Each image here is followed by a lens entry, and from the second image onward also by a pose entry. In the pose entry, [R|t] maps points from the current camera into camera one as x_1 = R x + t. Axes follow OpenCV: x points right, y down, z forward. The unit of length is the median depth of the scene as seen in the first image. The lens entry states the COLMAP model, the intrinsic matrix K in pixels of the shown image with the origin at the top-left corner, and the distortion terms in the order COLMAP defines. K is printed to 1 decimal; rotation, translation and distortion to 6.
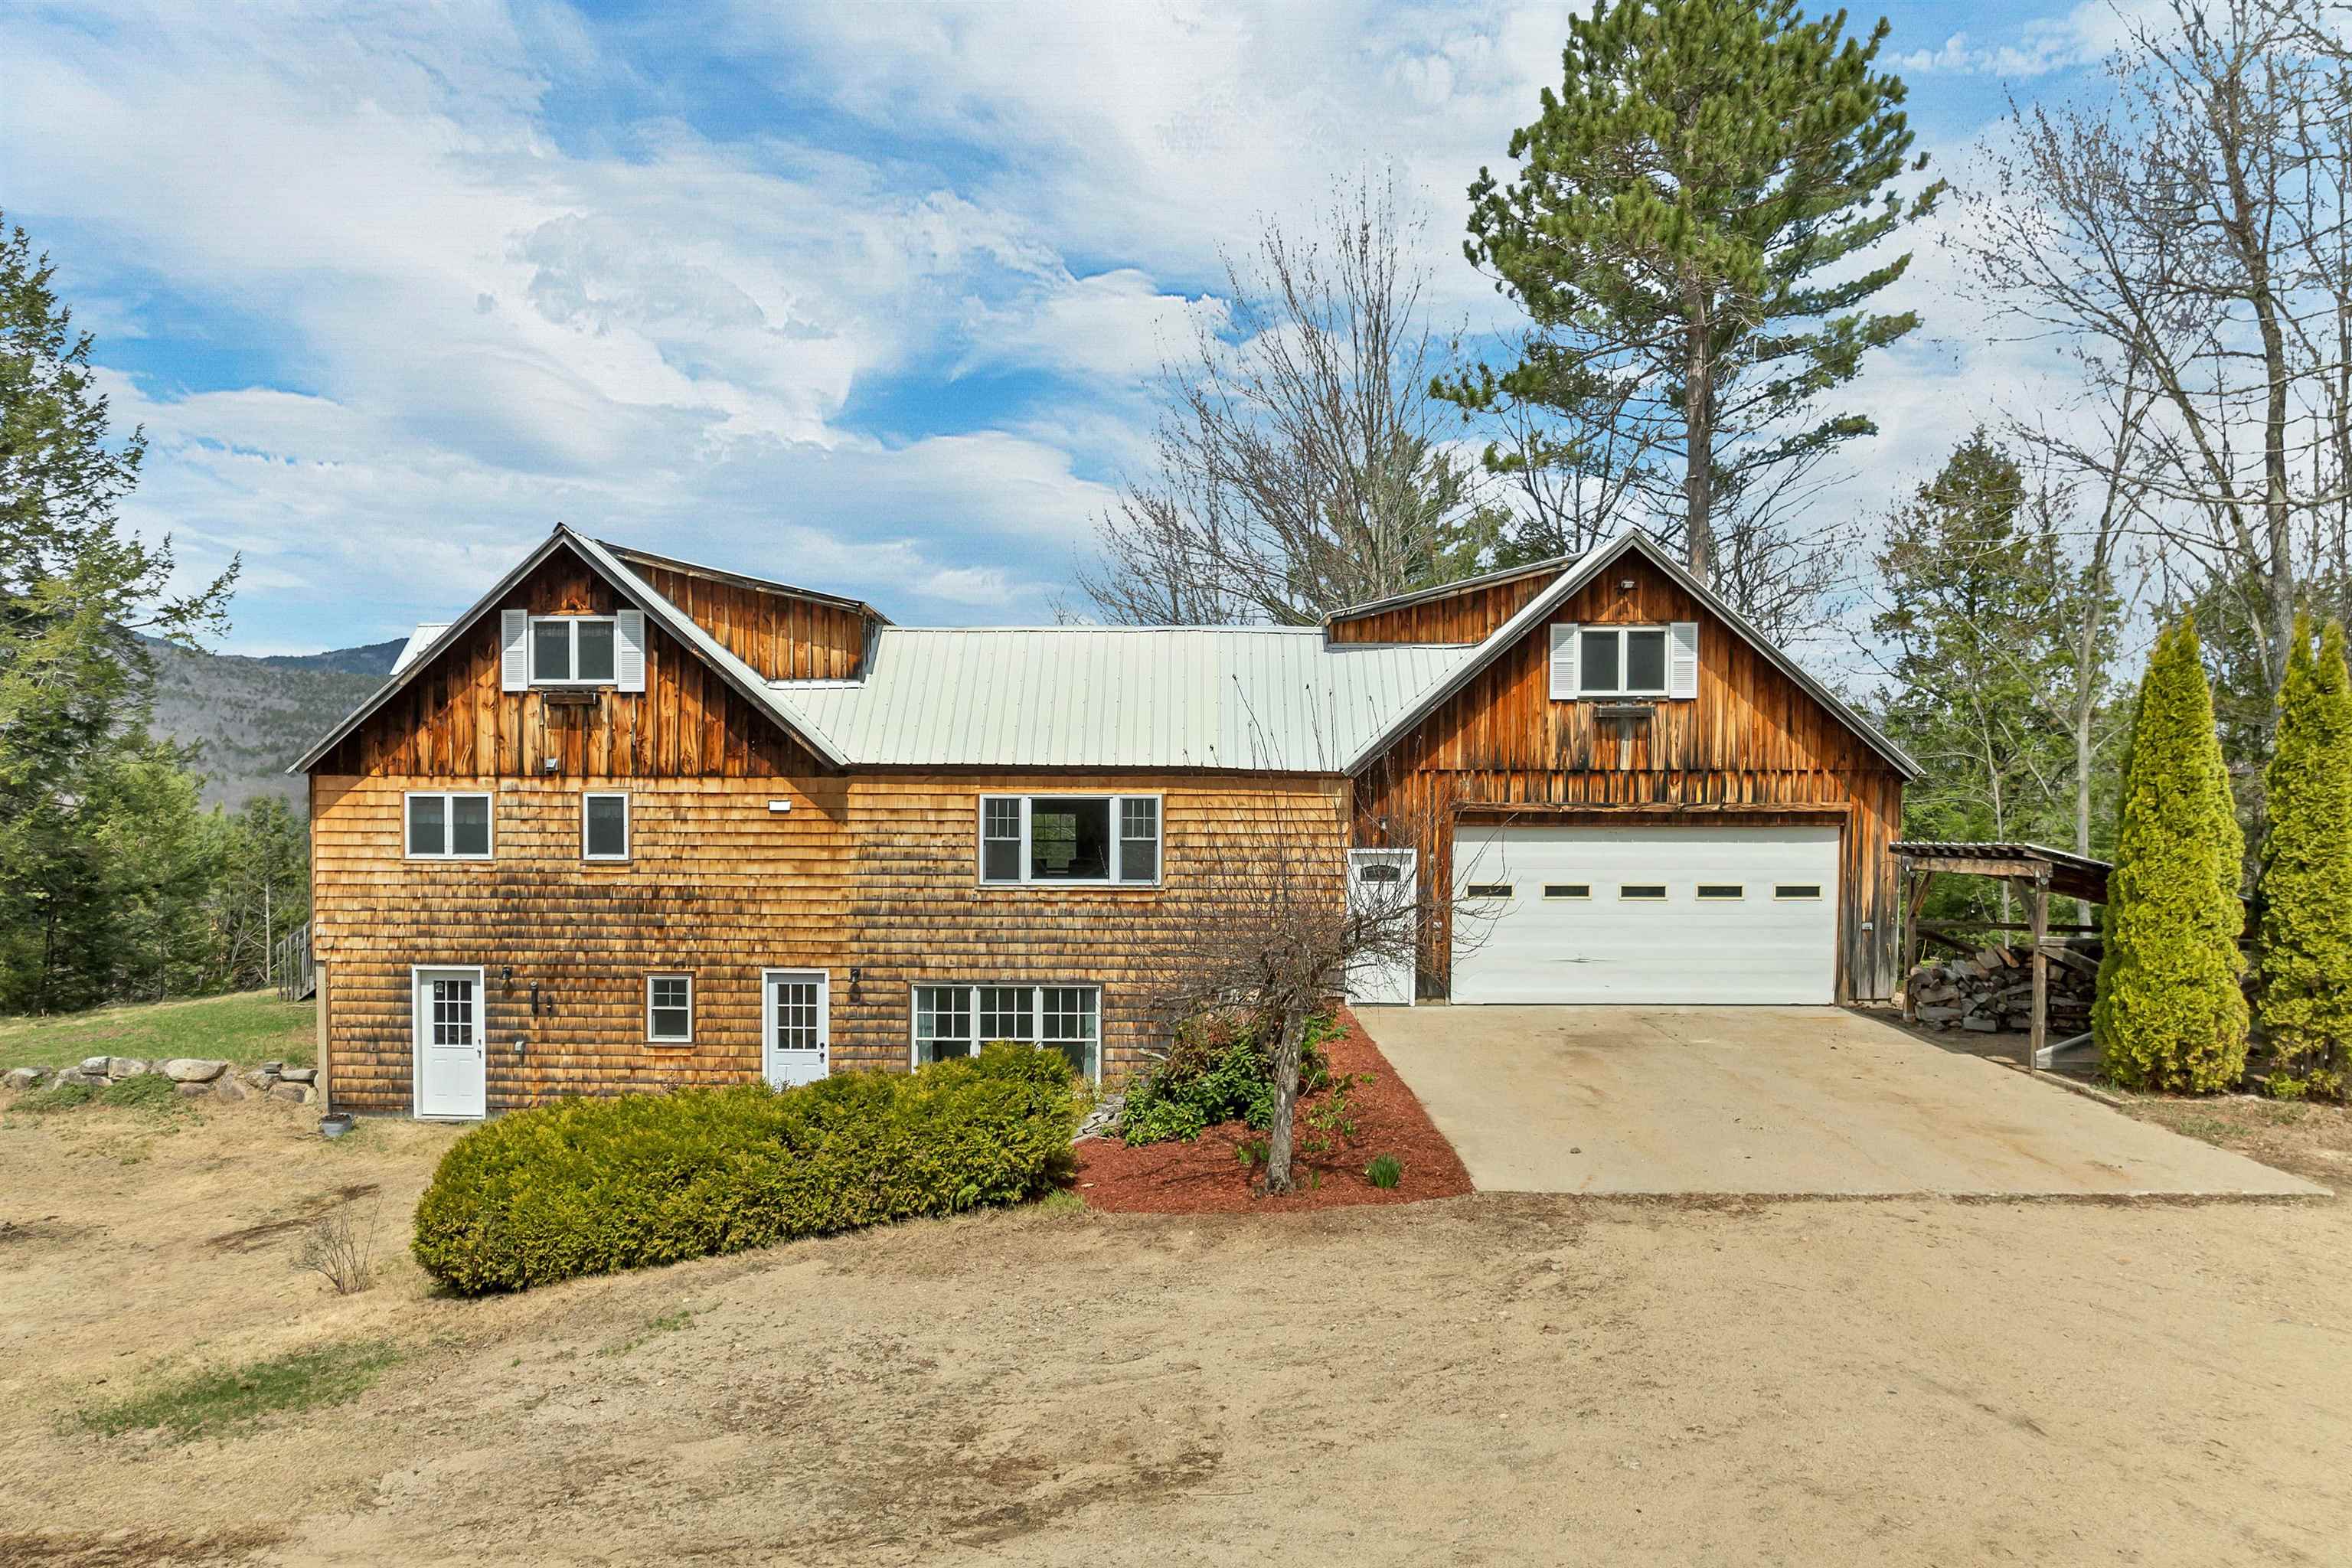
lens RADIAL K [[1617.8, 0, 1176.0], [0, 1617.8, 784.0], [0, 0, 1]] dist [-0.037331, -0.005307]
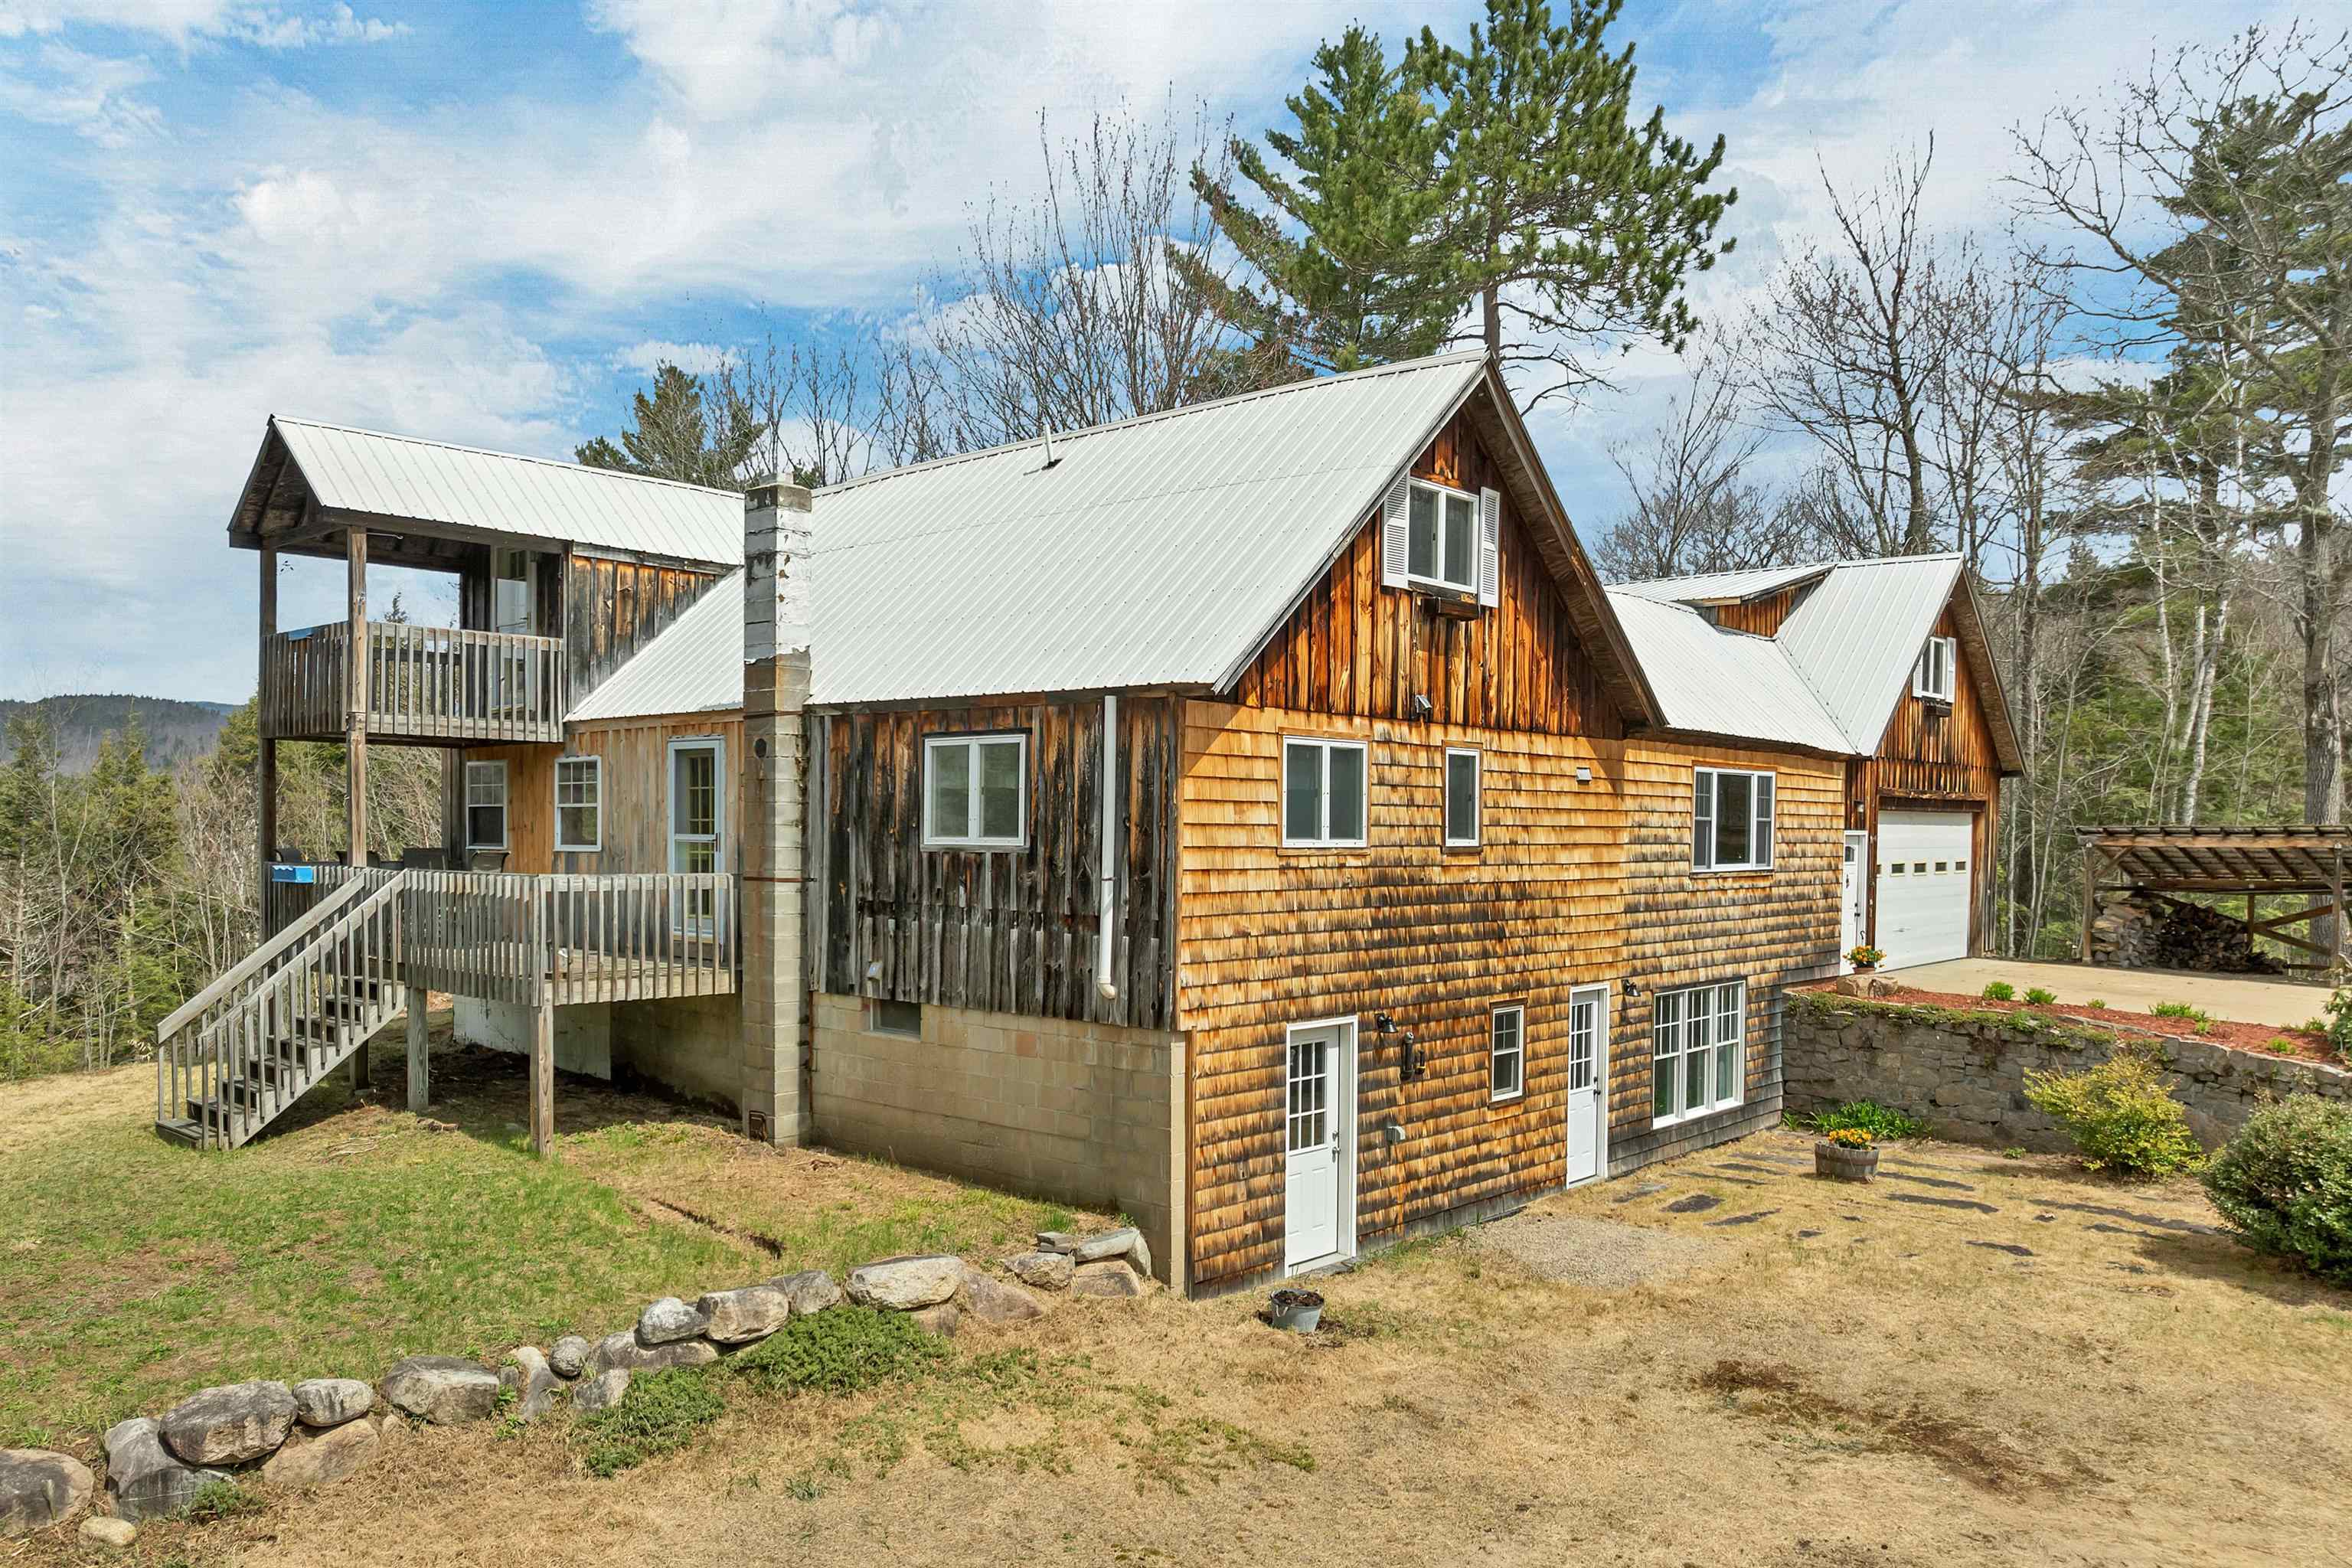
lens RADIAL K [[1617.8, 0, 1176.0], [0, 1617.8, 784.0], [0, 0, 1]] dist [-0.037331, -0.005307]
pose [[0.692255, 0.021255, 0.721340, -0.938918], [-0.031822, 0.999493, 0.001089, 0.023635], [-0.720951, -0.023708, 0.692580, 0.609081]]
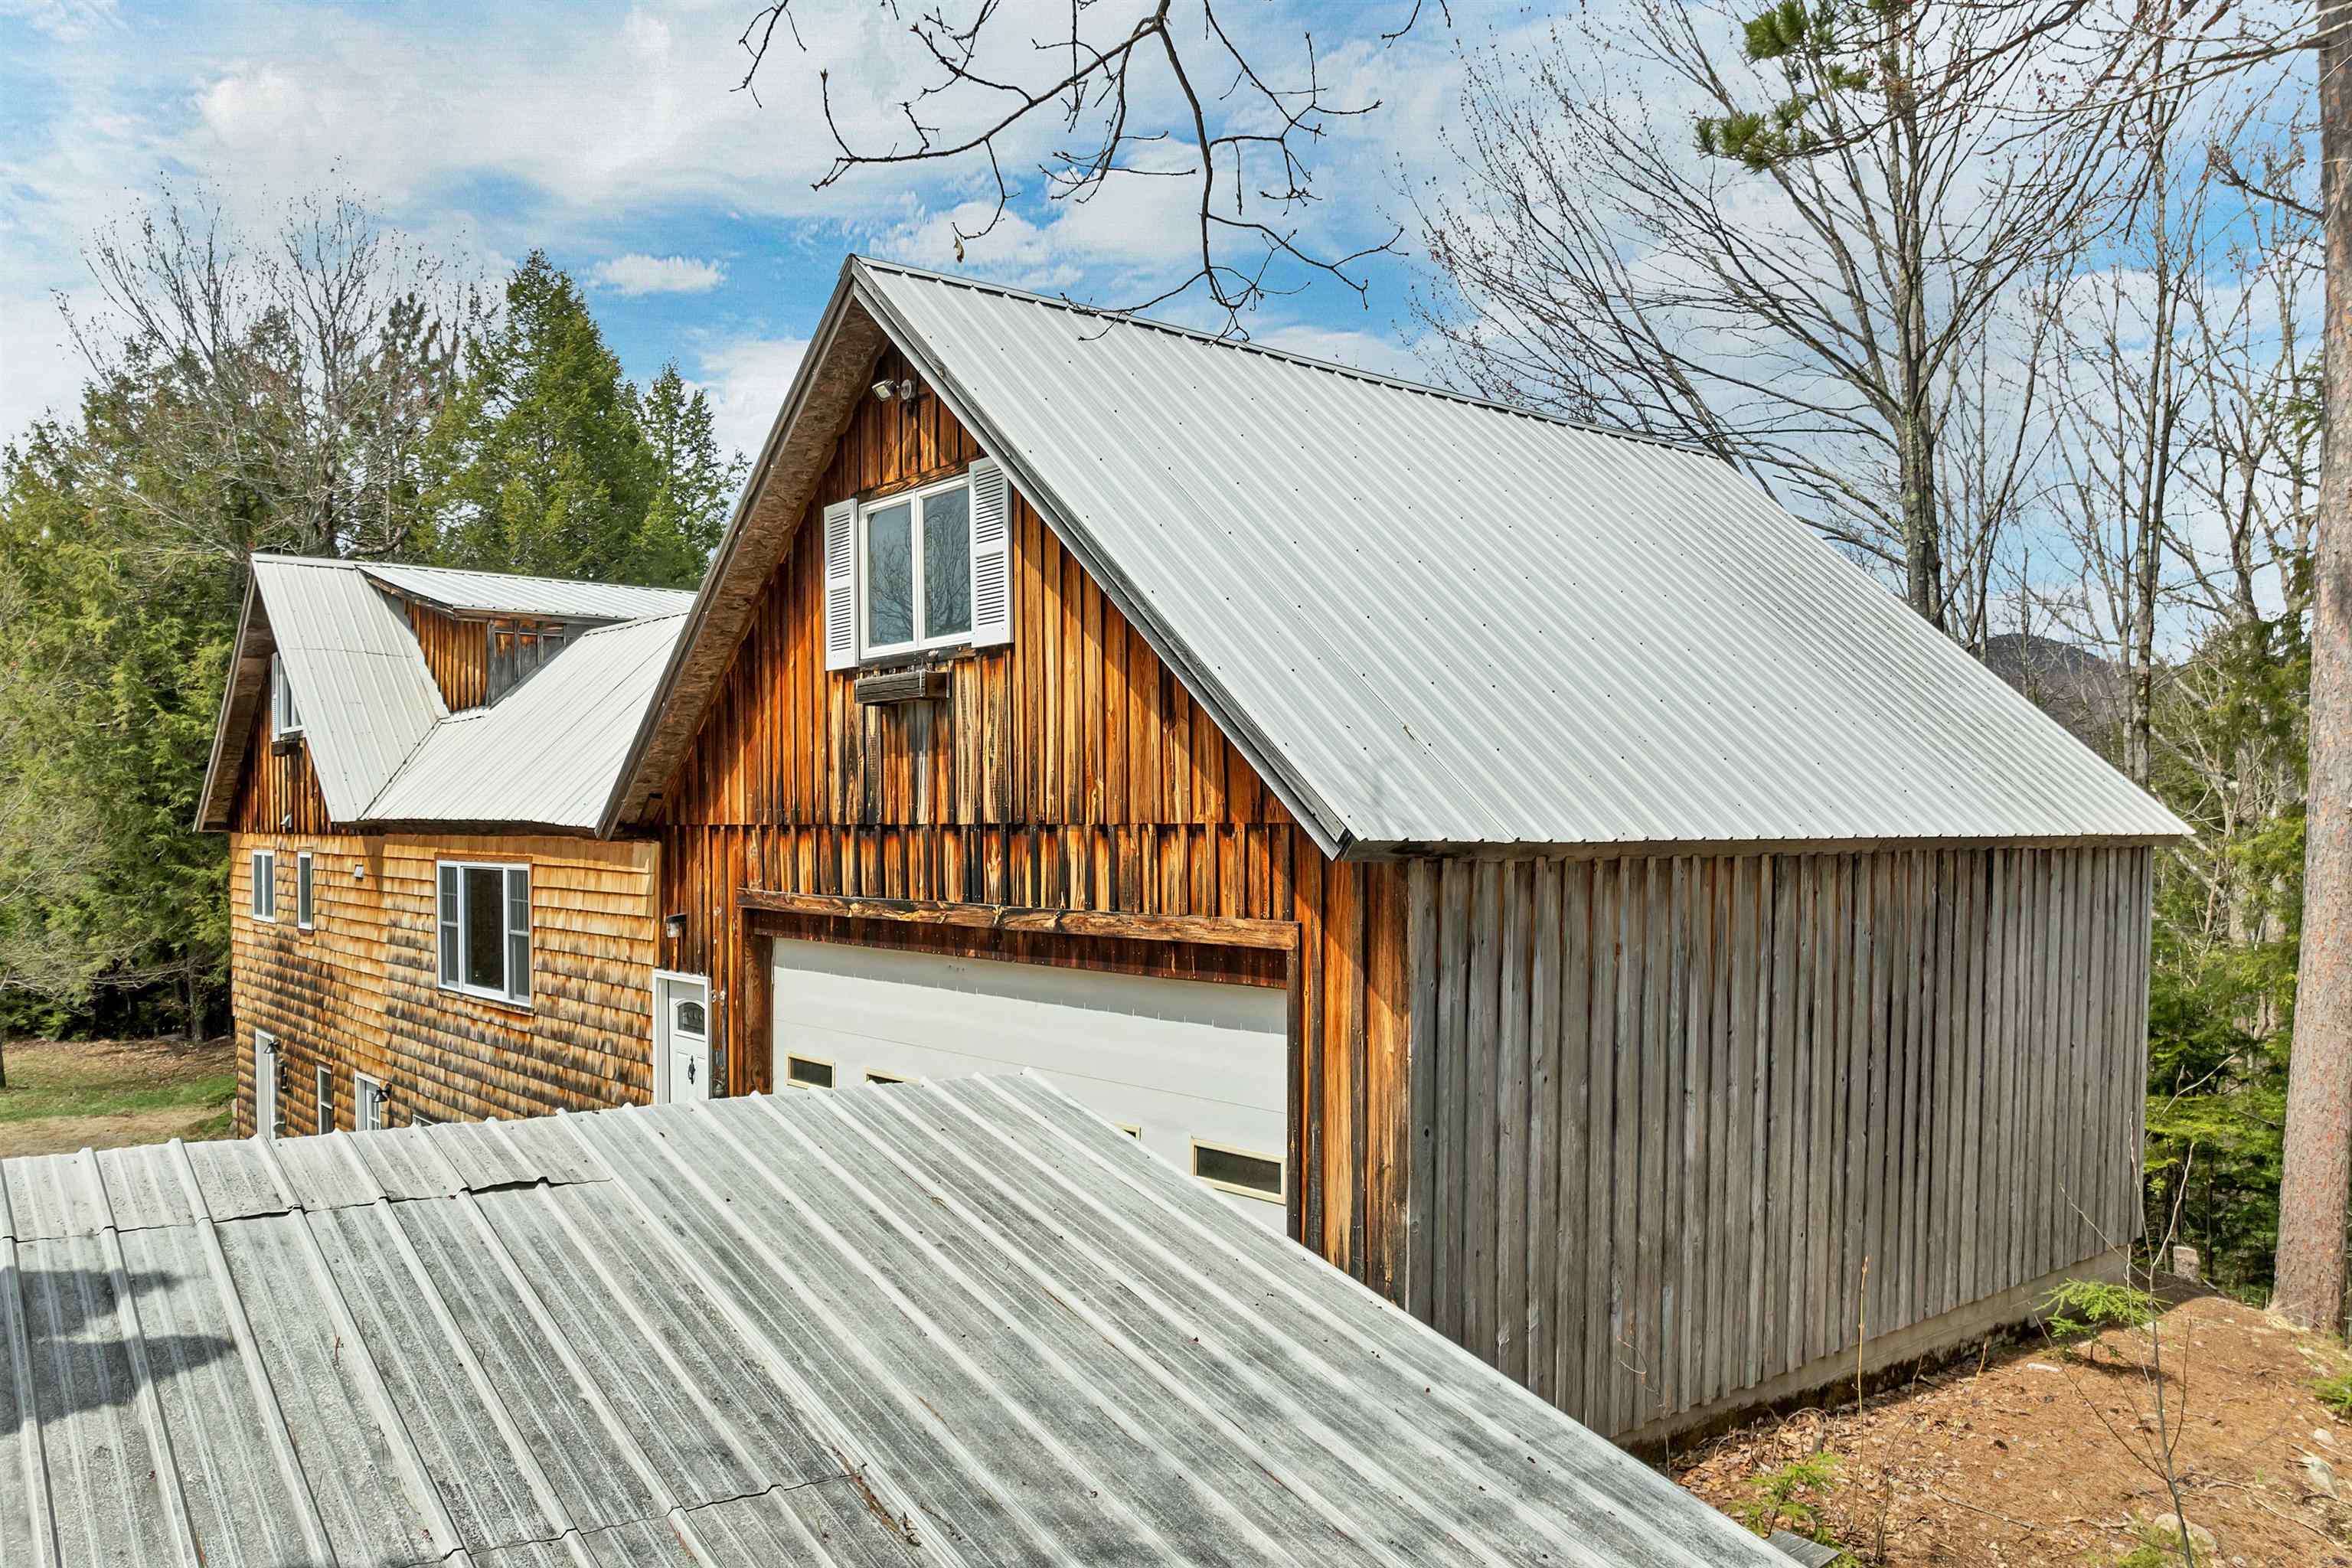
lens RADIAL K [[1617.8, 0, 1176.0], [0, 1617.8, 784.0], [0, 0, 1]] dist [-0.037331, -0.005307]
pose [[0.658683, -0.022350, -0.752089, 0.656498], [0.012317, 0.999745, -0.018922, -0.010675], [0.752320, 0.003200, 0.658790, 0.782730]]
